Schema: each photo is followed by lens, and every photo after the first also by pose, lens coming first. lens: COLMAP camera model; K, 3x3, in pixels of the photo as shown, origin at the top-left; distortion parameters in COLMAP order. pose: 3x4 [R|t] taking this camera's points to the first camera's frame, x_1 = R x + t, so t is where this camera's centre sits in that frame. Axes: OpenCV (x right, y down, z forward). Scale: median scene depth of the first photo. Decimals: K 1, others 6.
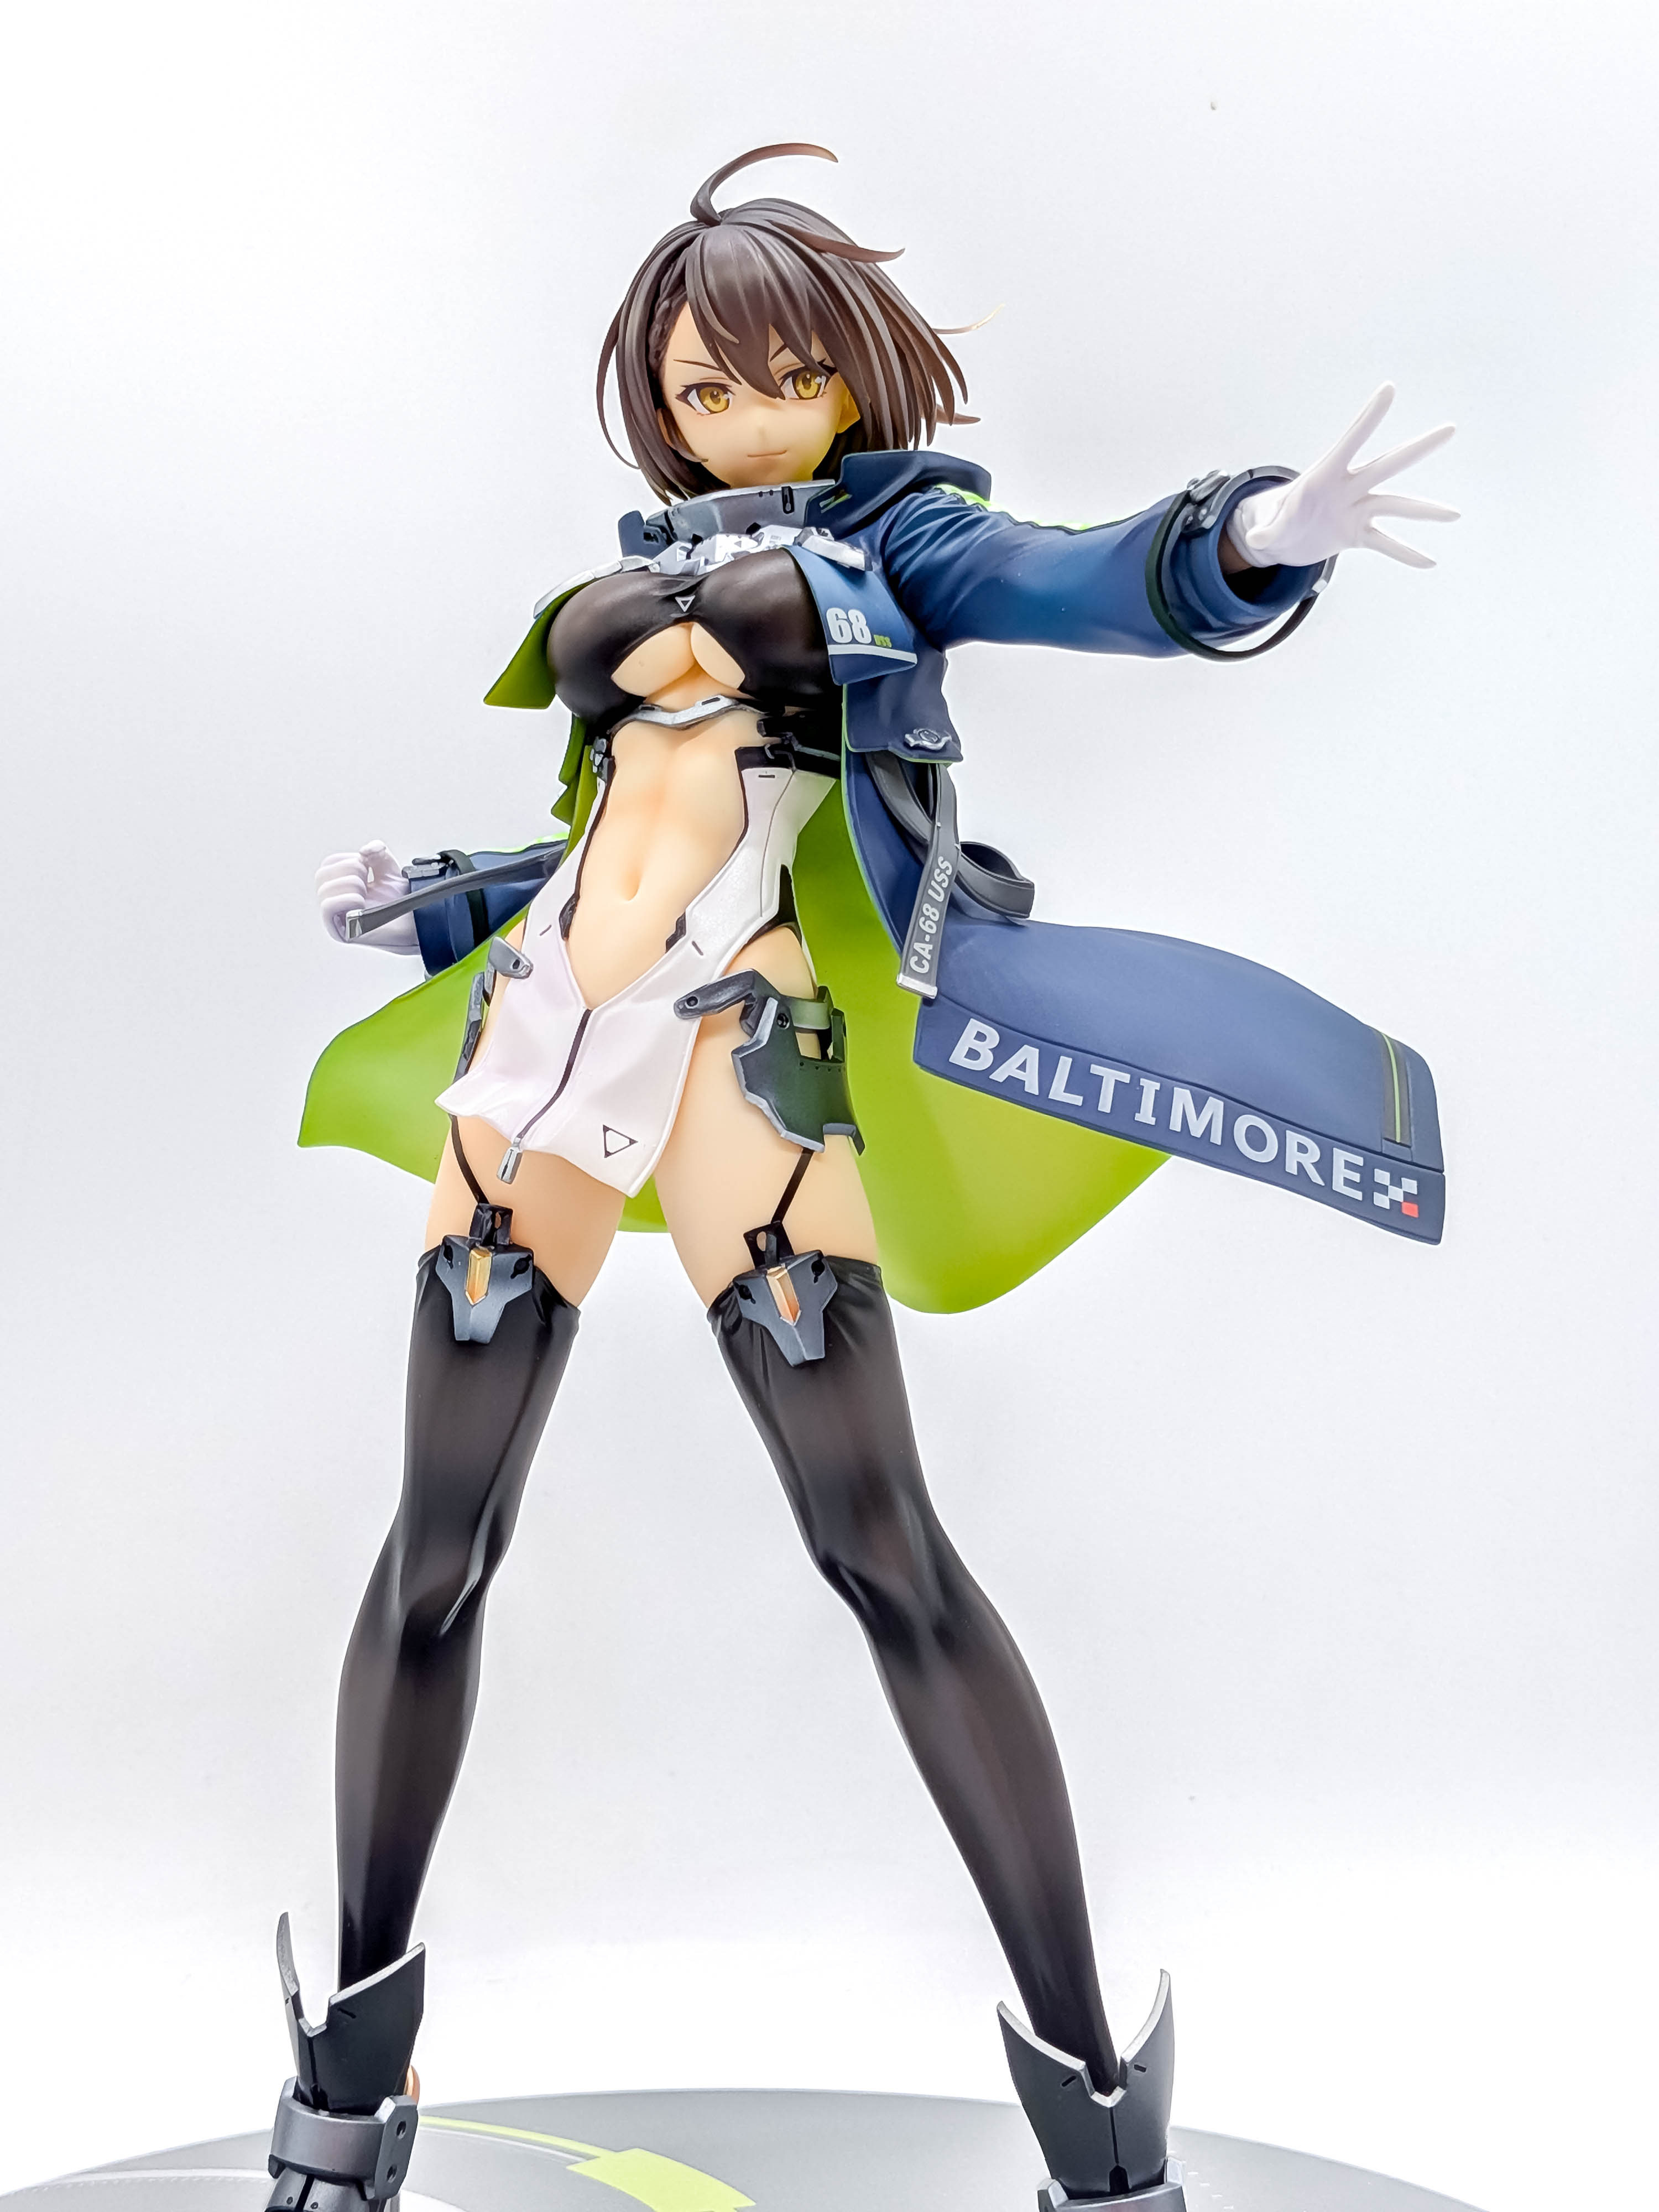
lens RADIAL K [[3259.0, 0, 816.4], [0, 3259.0, 1089.3], [0, 0, 1]] dist [0.075930, 0.000000]
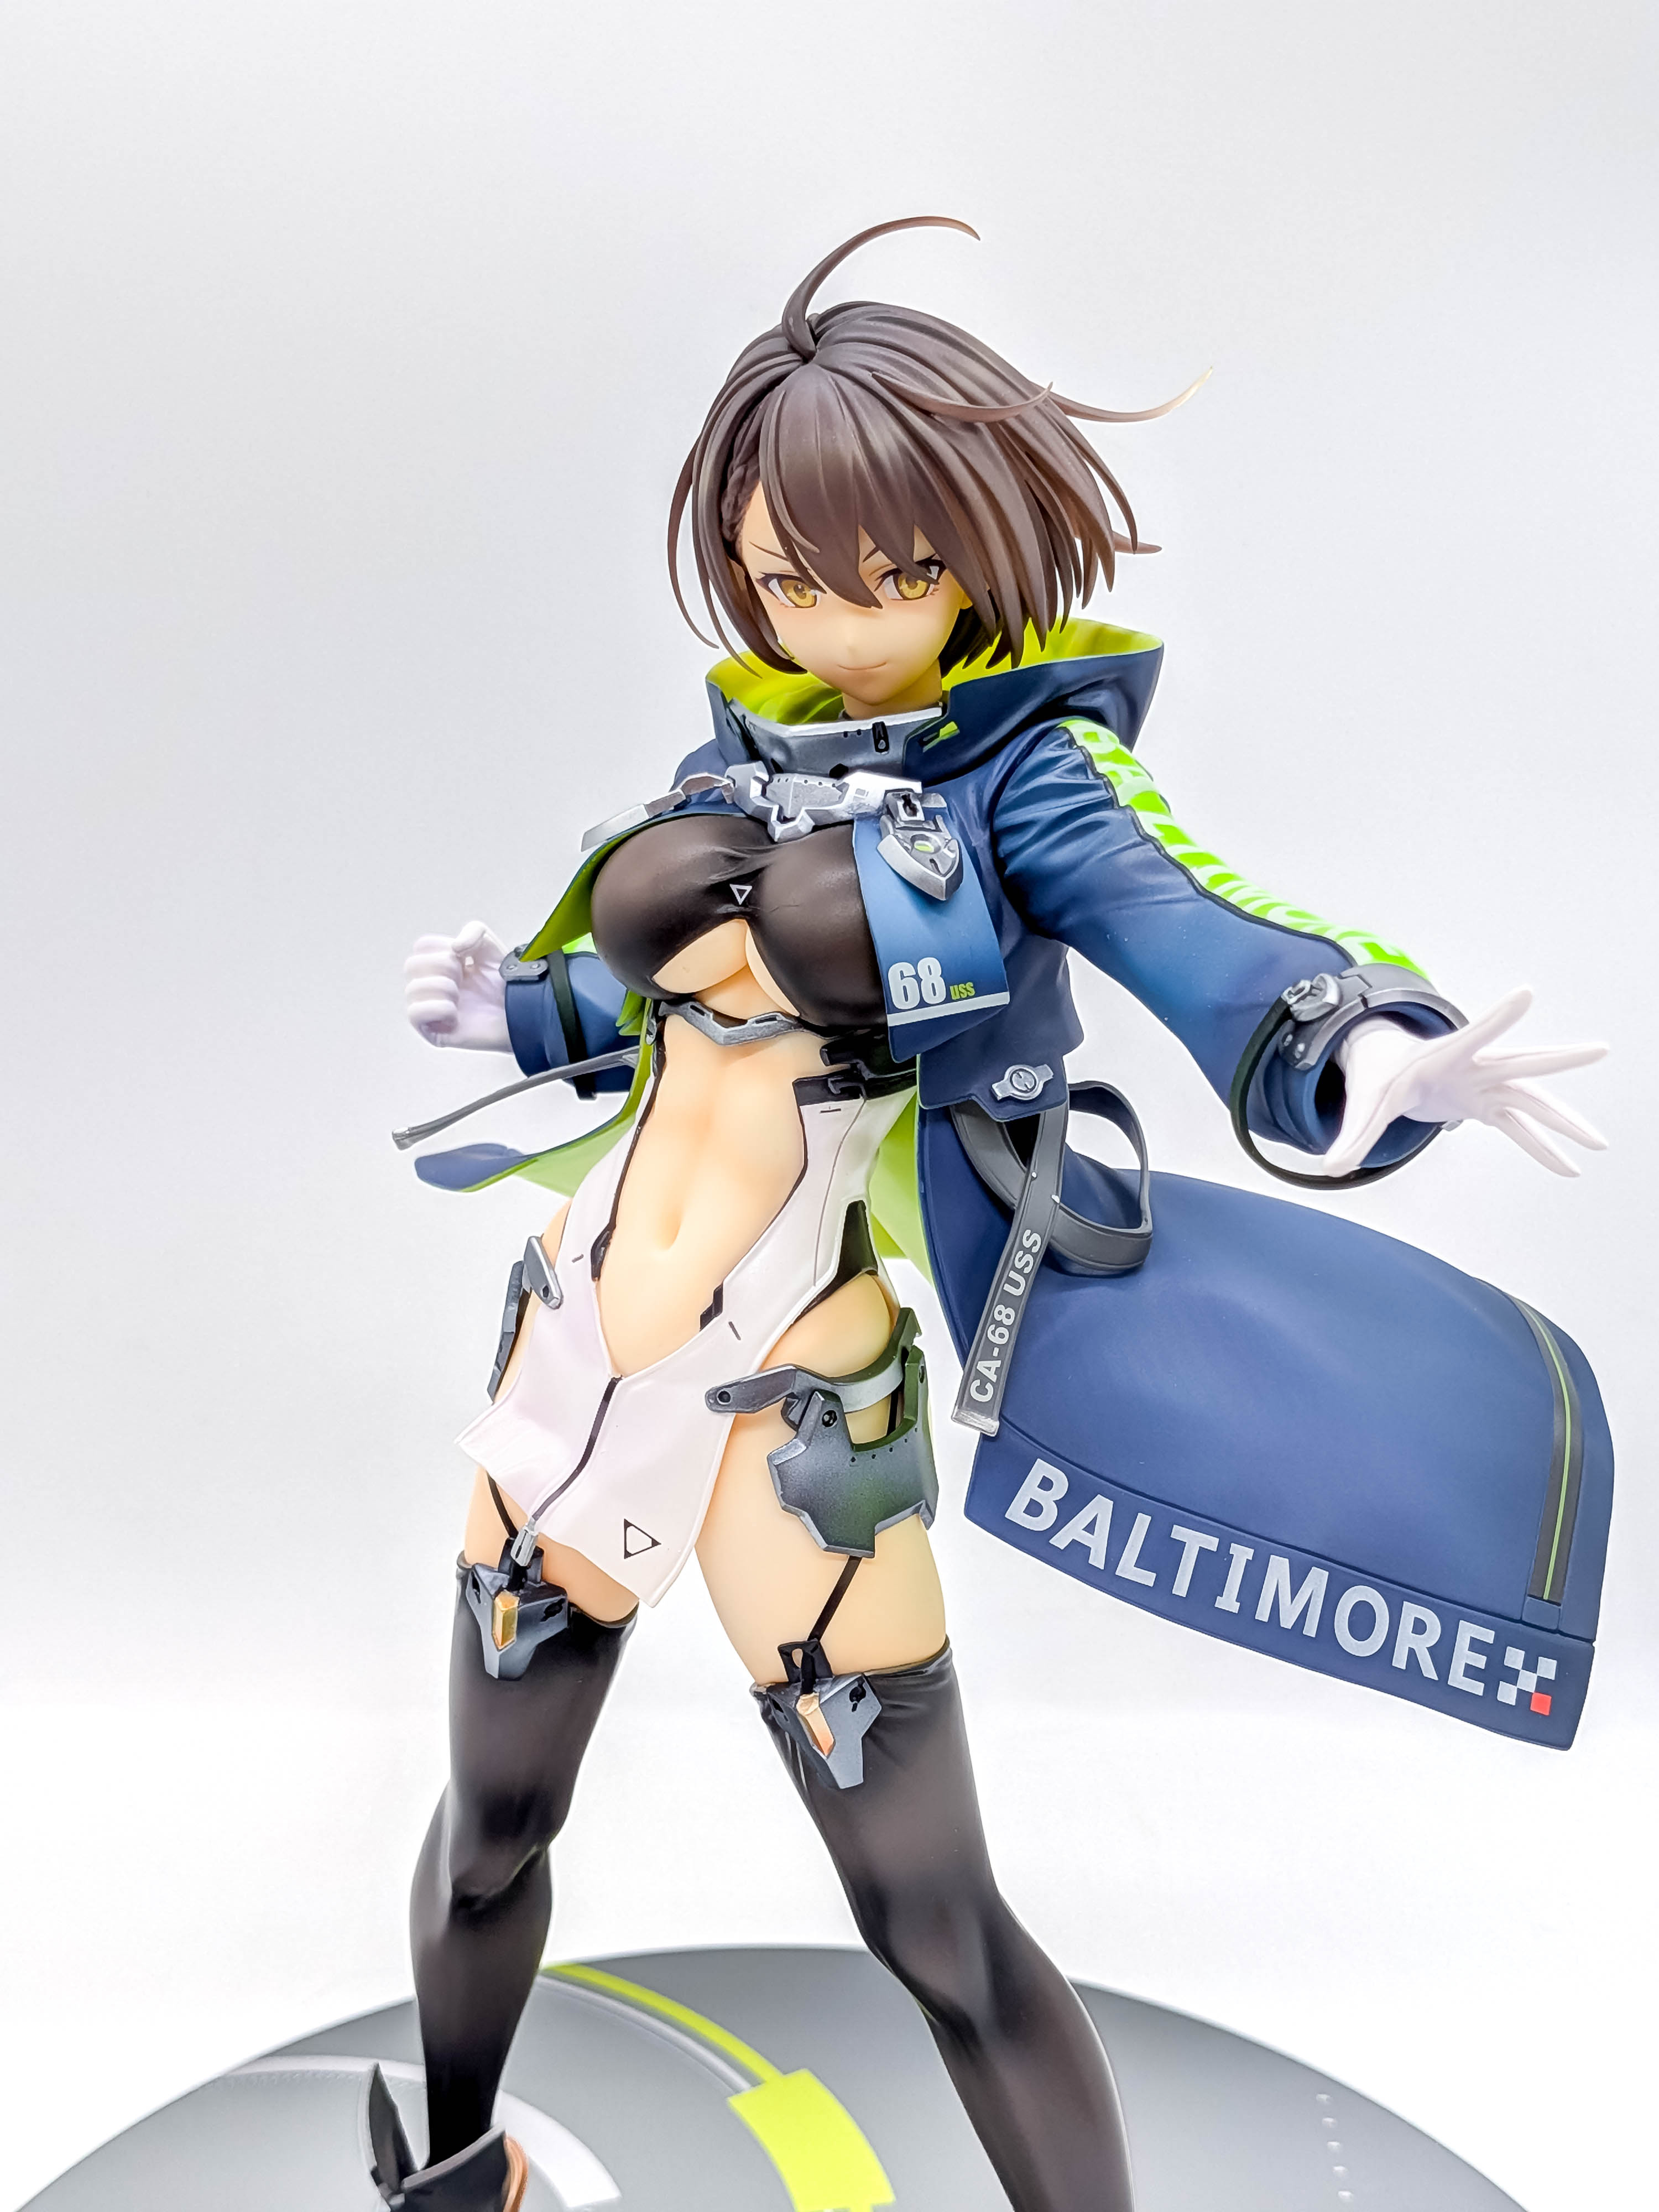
lens RADIAL K [[3259.0, 0, 879.9], [0, 3259.0, 1137.9], [0, 0, 1]] dist [0.075930, 0.000000]
pose [[0.985555, 0.075803, -0.151441, 0.127418], [-0.014451, 0.928613, 0.370768, -0.408654], [0.168736, -0.363224, 0.916295, 0.234481]]
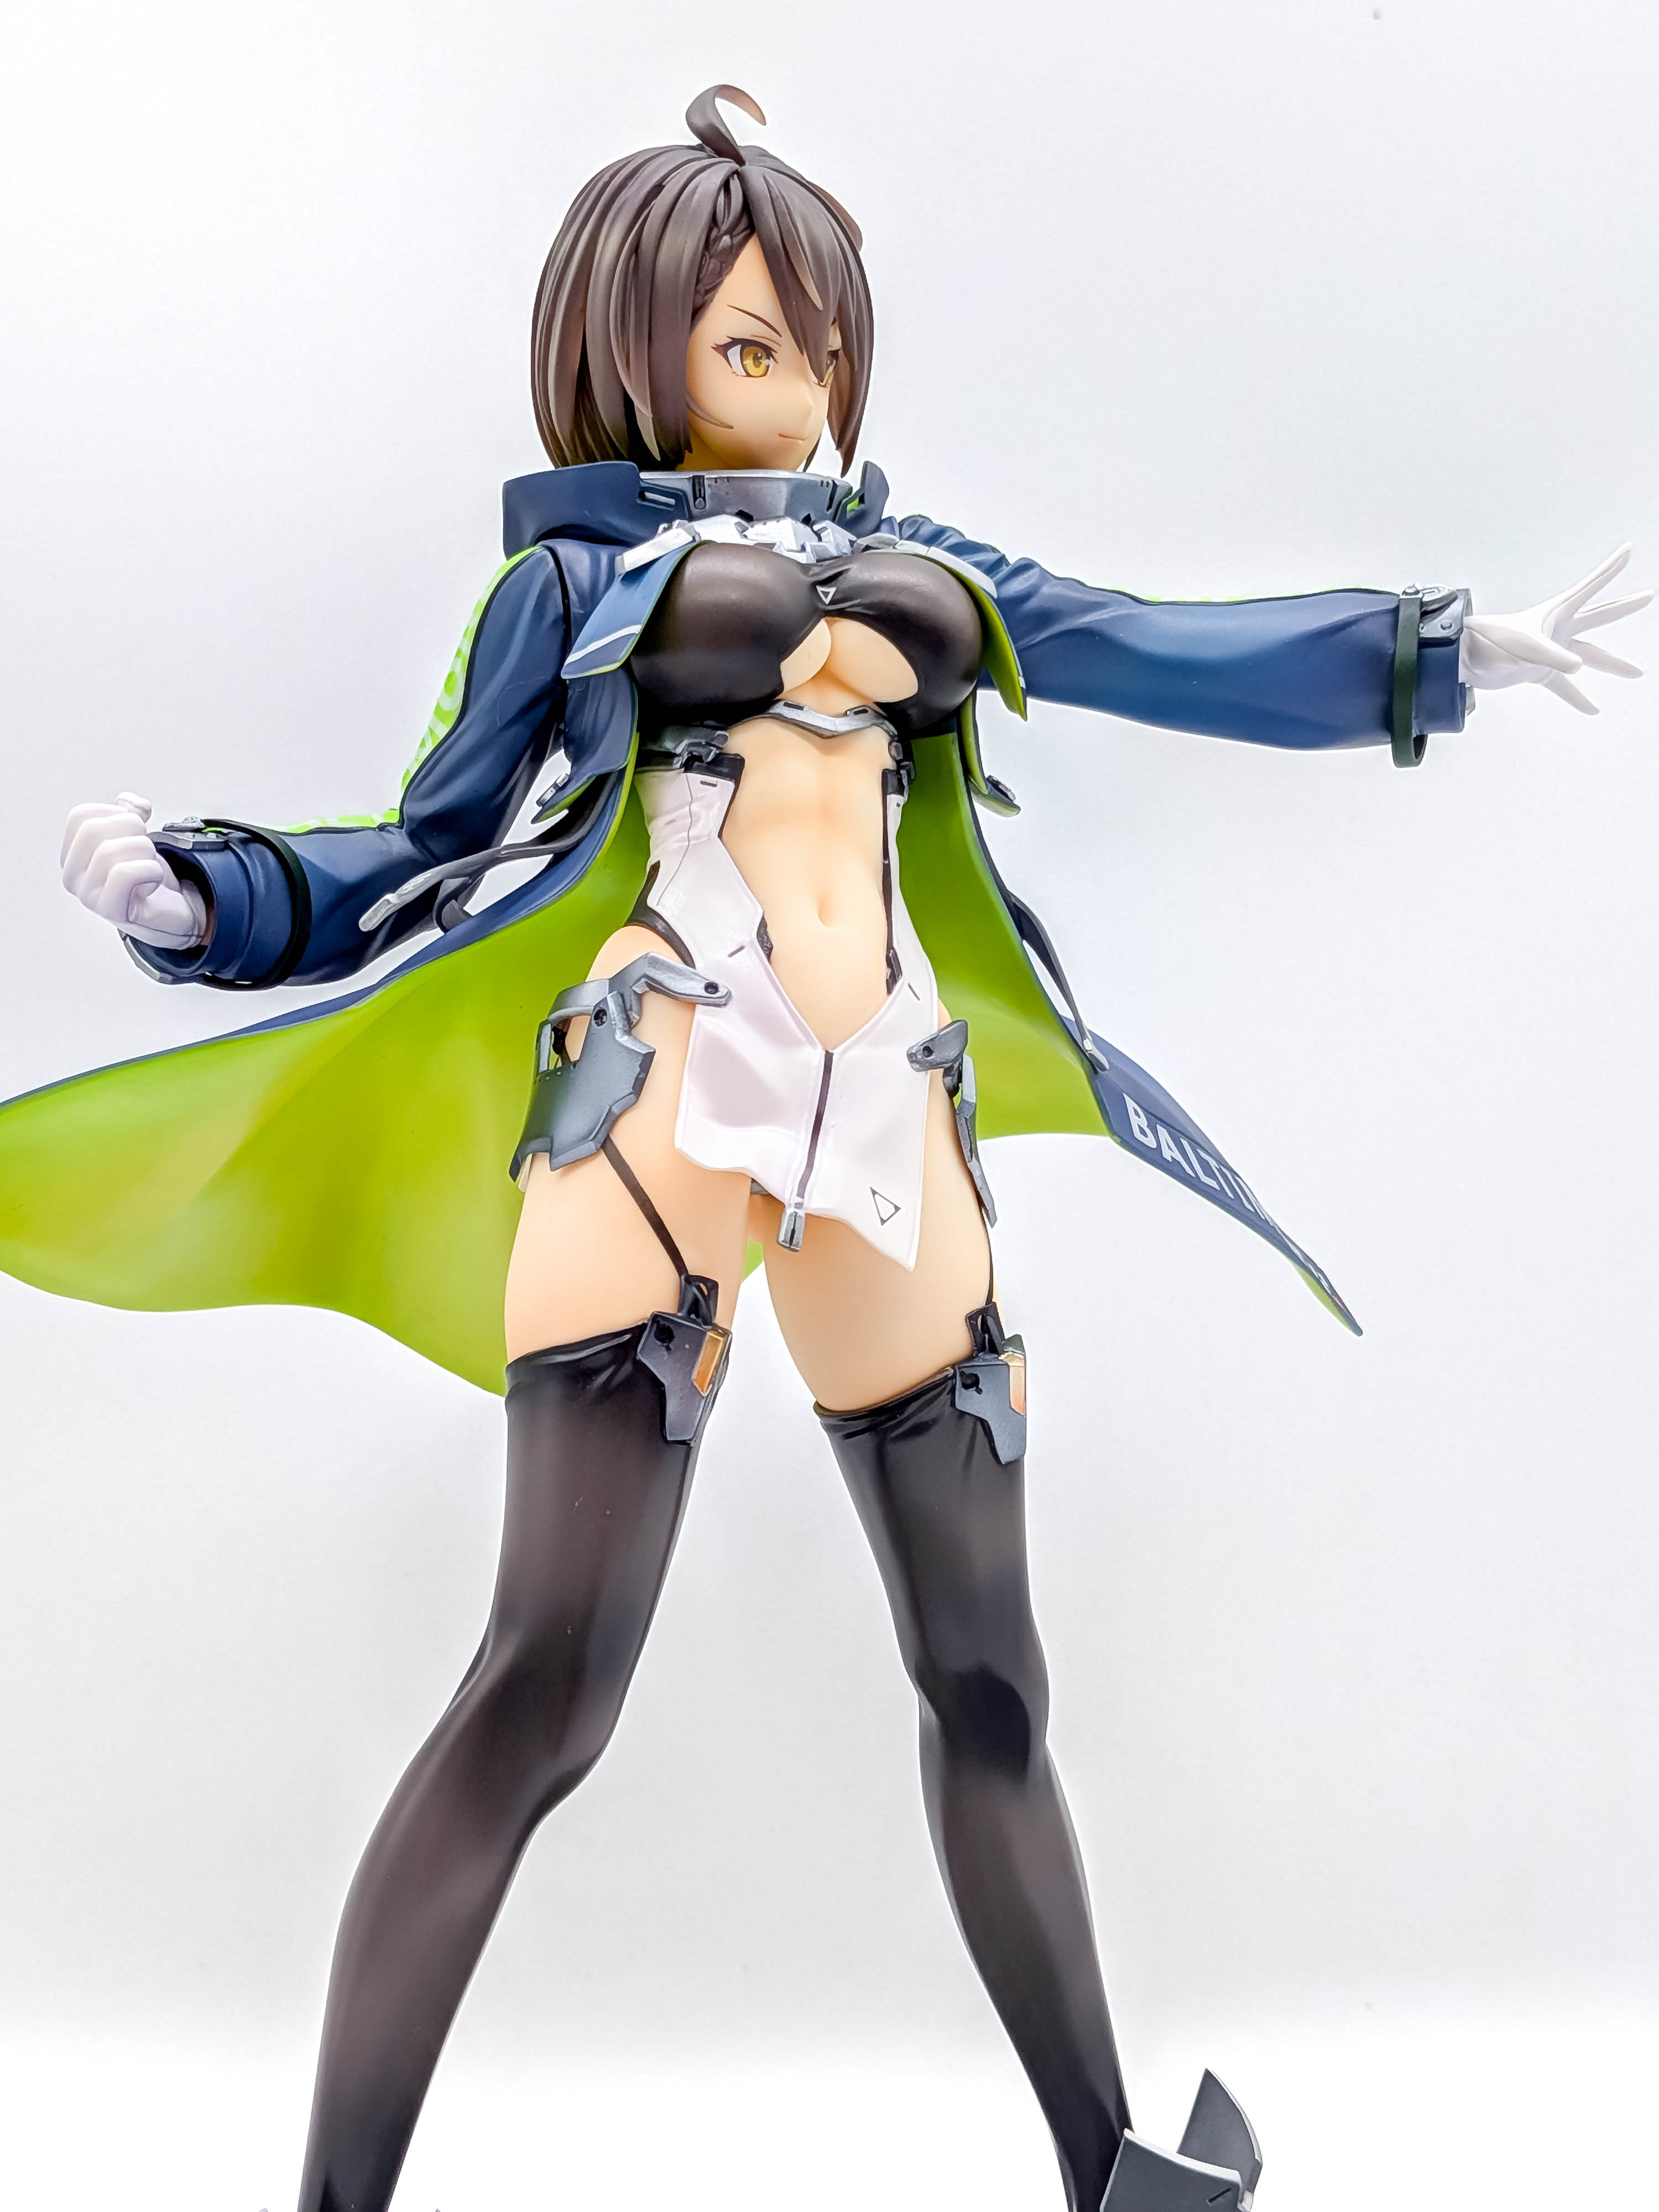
lens RADIAL K [[3259.0, 0, 778.8], [0, 3259.0, 1120.7], [0, 0, 1]] dist [0.075930, 0.000000]
pose [[0.622170, 0.060702, 0.780526, -0.743310], [-0.044561, 0.998119, -0.042104, 0.030320], [-0.781613, -0.008585, 0.623704, 0.475152]]
